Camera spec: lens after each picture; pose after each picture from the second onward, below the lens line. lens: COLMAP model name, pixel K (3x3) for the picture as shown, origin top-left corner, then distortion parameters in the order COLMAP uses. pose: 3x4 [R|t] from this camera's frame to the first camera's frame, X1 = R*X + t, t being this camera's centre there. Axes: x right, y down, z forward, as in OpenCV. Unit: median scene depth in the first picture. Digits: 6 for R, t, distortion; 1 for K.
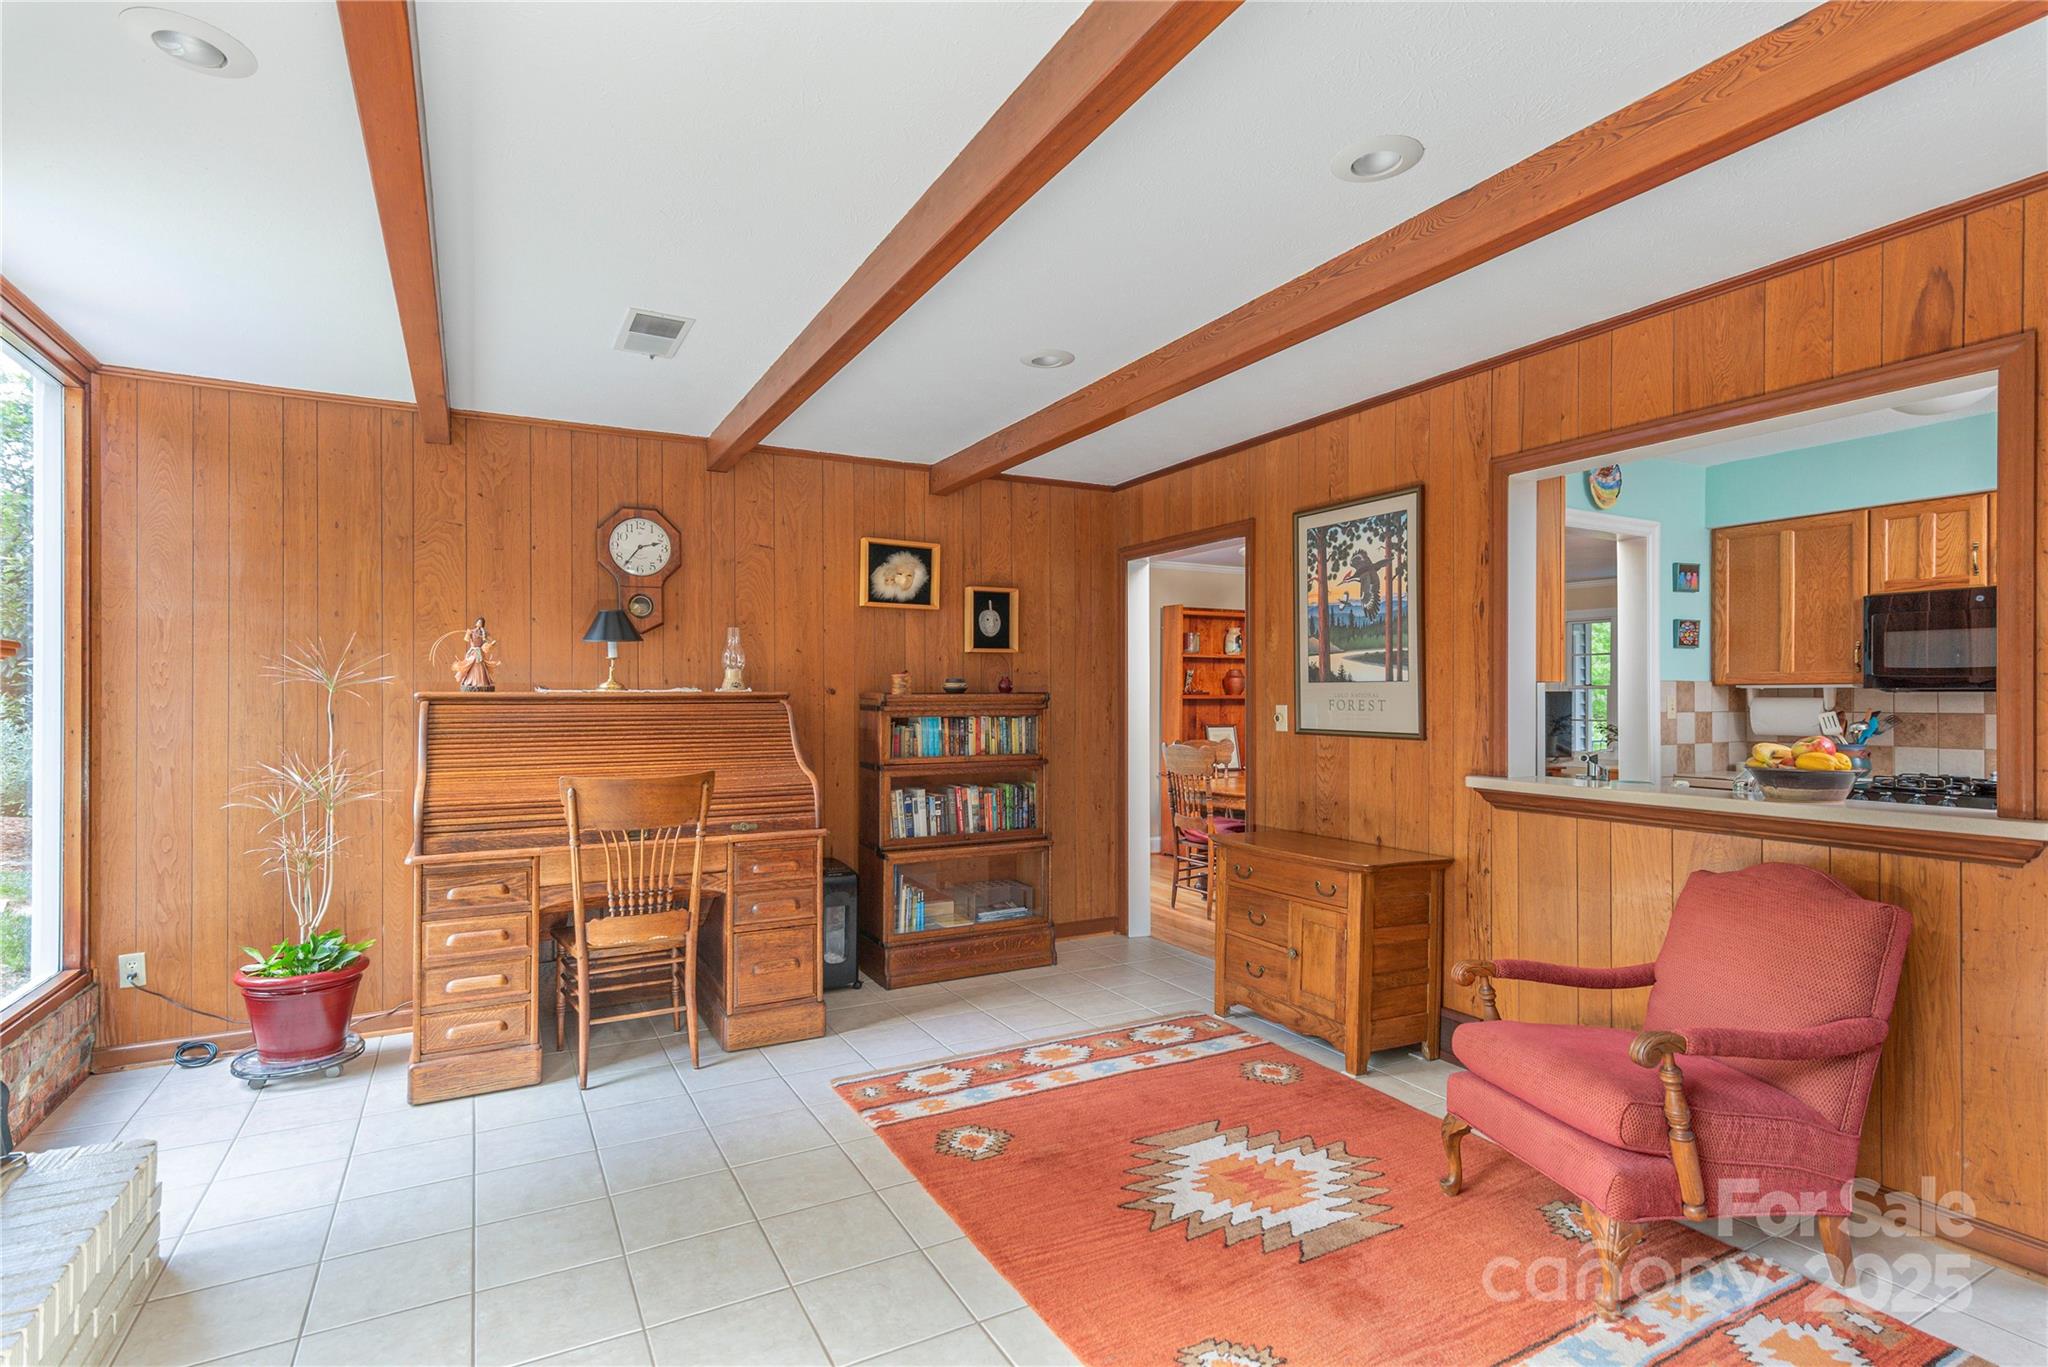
lens RADIAL K [[997.7, 0, 1030.4], [0, 997.7, 696.9], [0, 0, 1]] dist [0.009369, -0.000906]
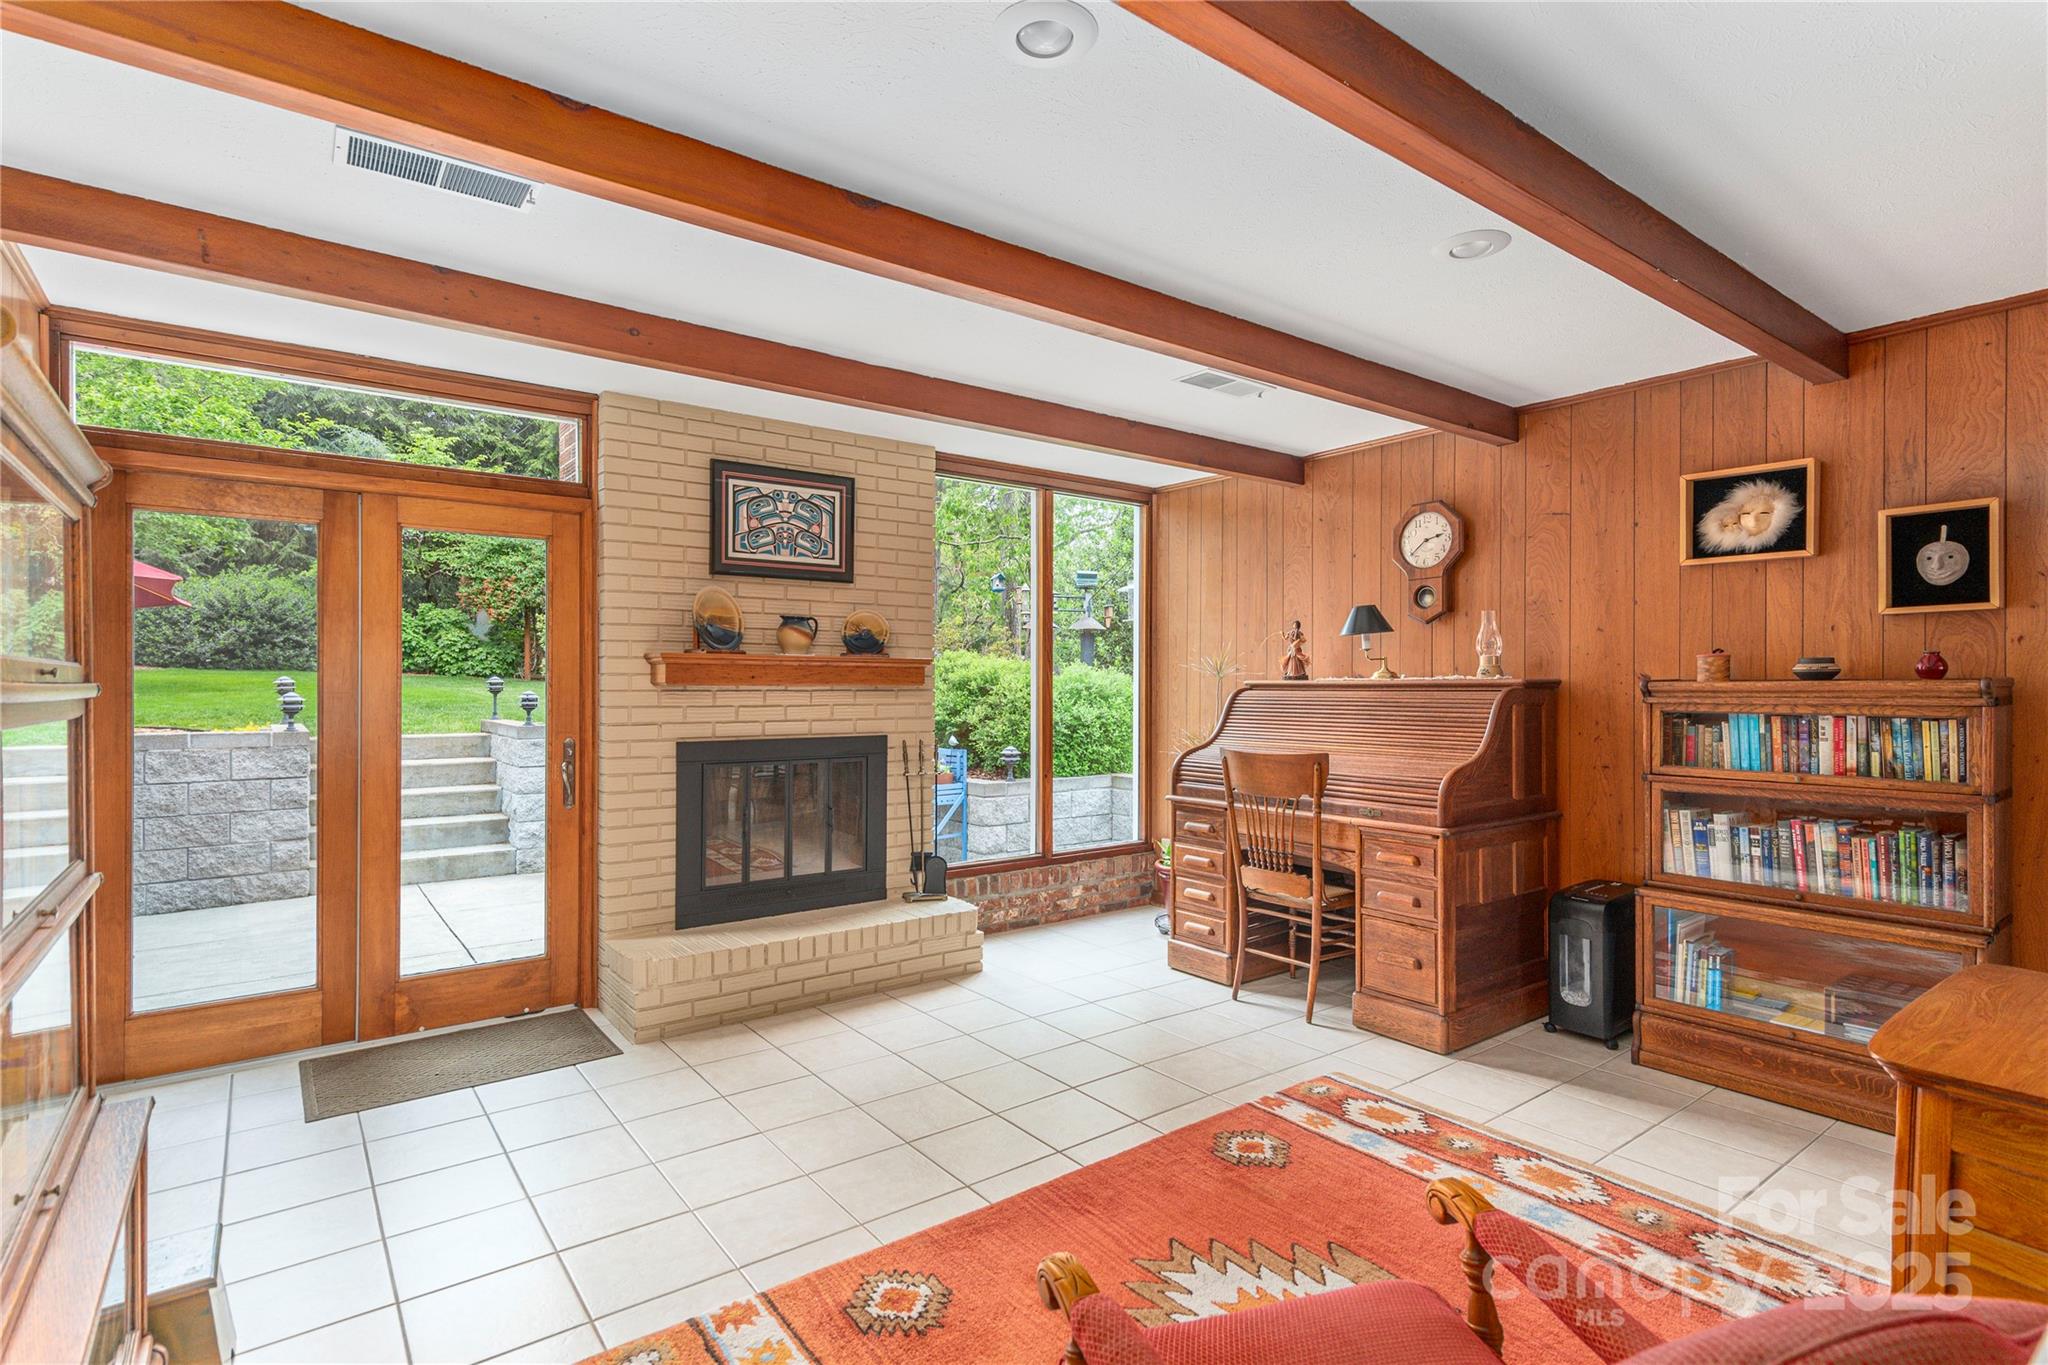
lens RADIAL K [[997.7, 0, 1014.5], [0, 997.7, 685.2], [0, 0, 1]] dist [0.009369, -0.000906]
pose [[0.140095, 0.001301, -0.990137, 0.540676], [-0.002444, 0.999997, 0.000968, 0.000665], [0.990135, 0.002284, 0.140098, 0.402906]]
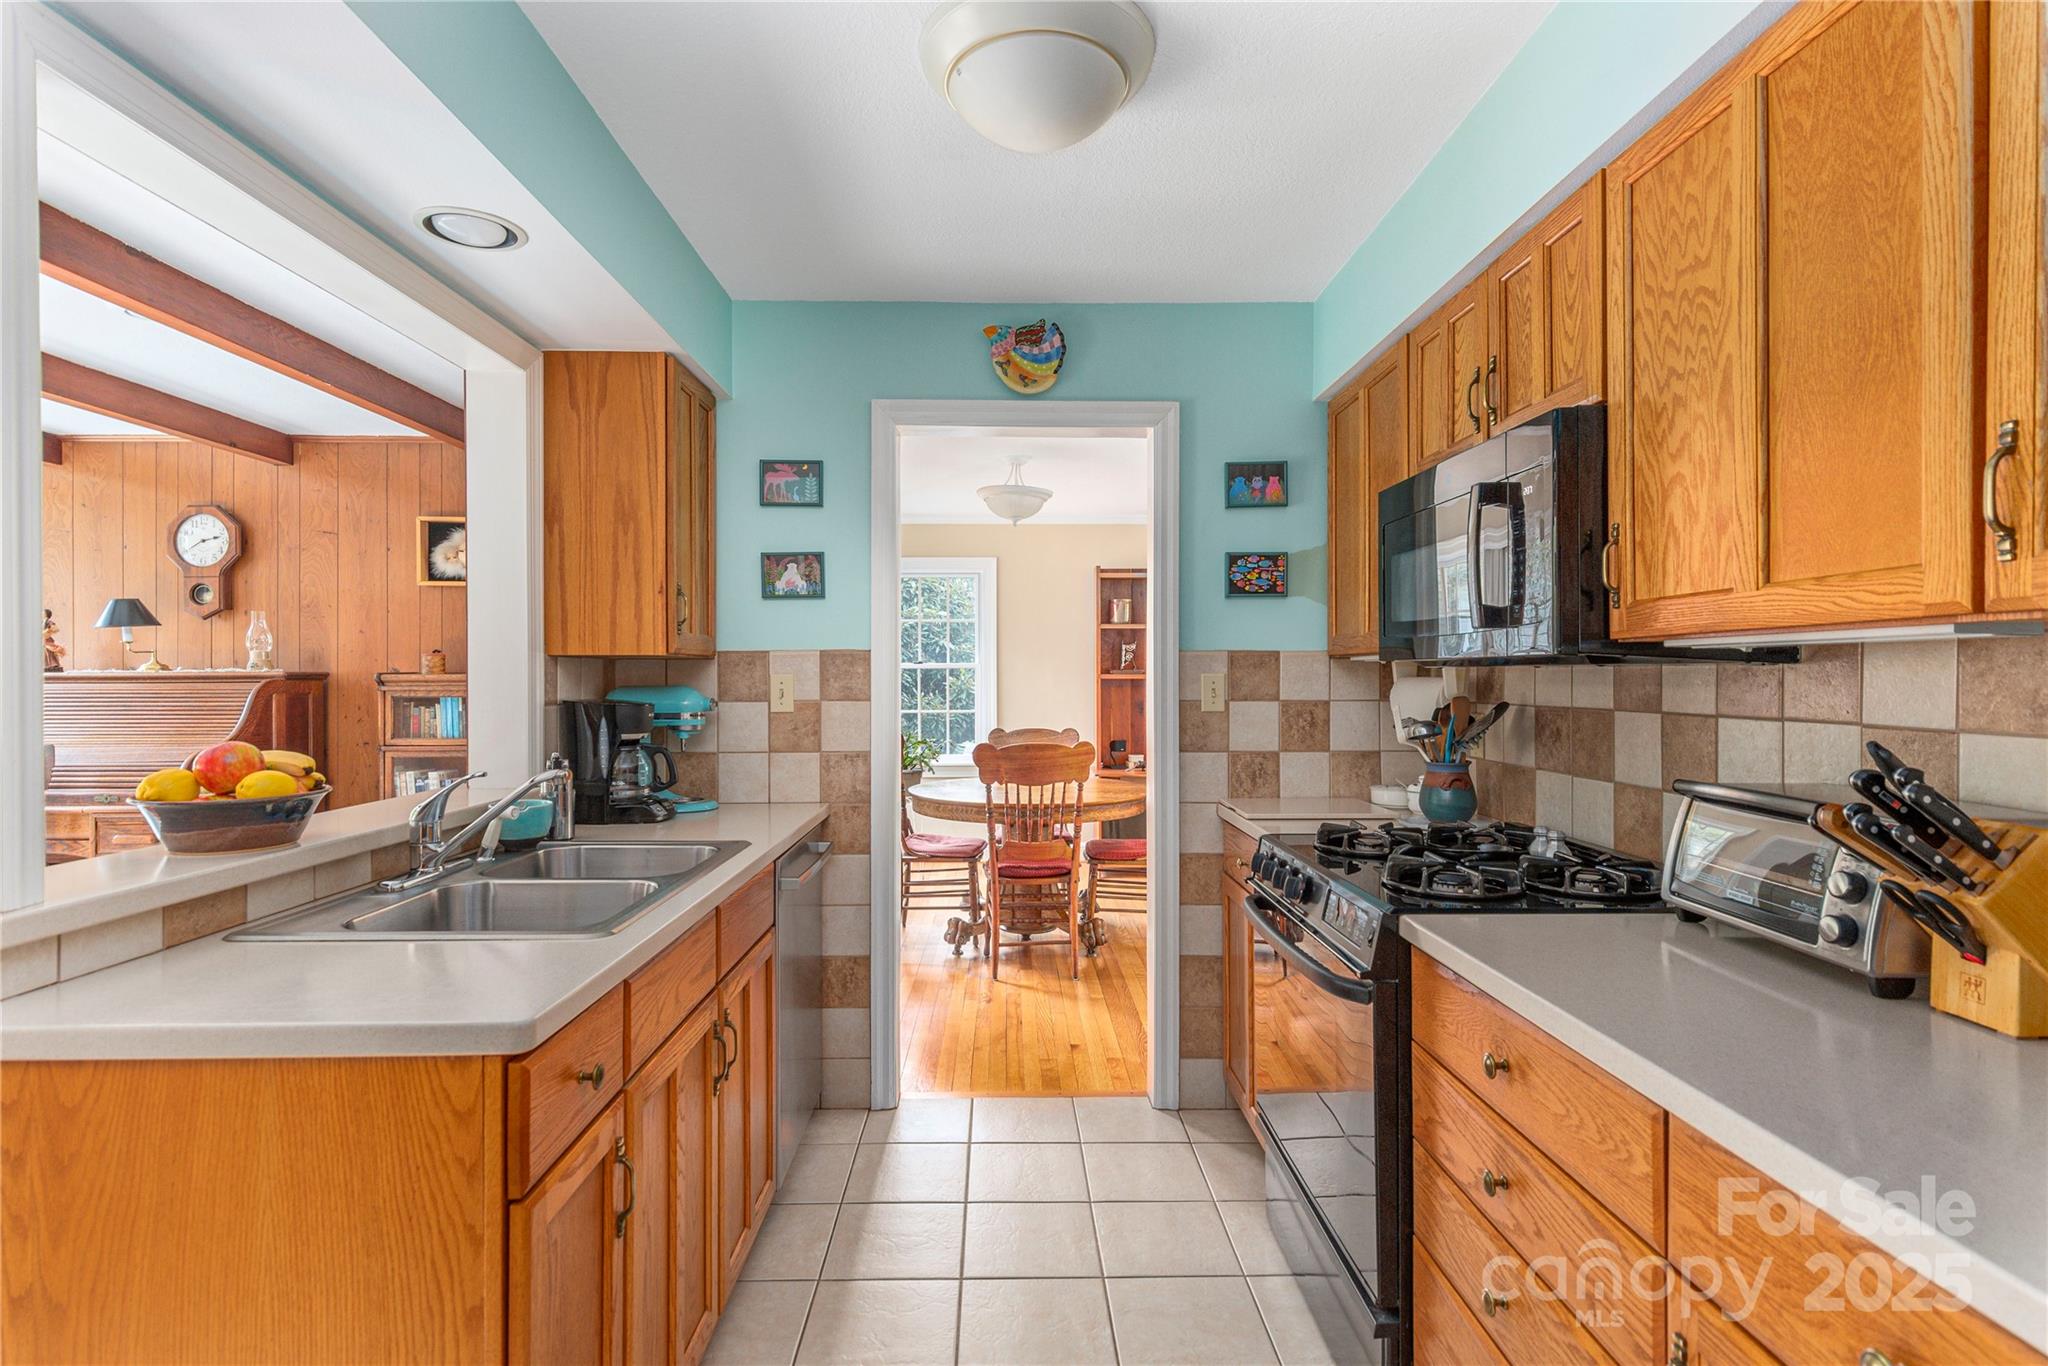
lens RADIAL K [[997.7, 0, 1024.0], [0, 997.7, 678.5], [0, 0, 1]] dist [0.009369, -0.000906]
pose [[0.887129, 0.000806, -0.461520, 0.865908], [-0.000225, 0.999999, 0.001314, 0.000517], [0.461521, -0.001062, 0.887129, 0.406269]]
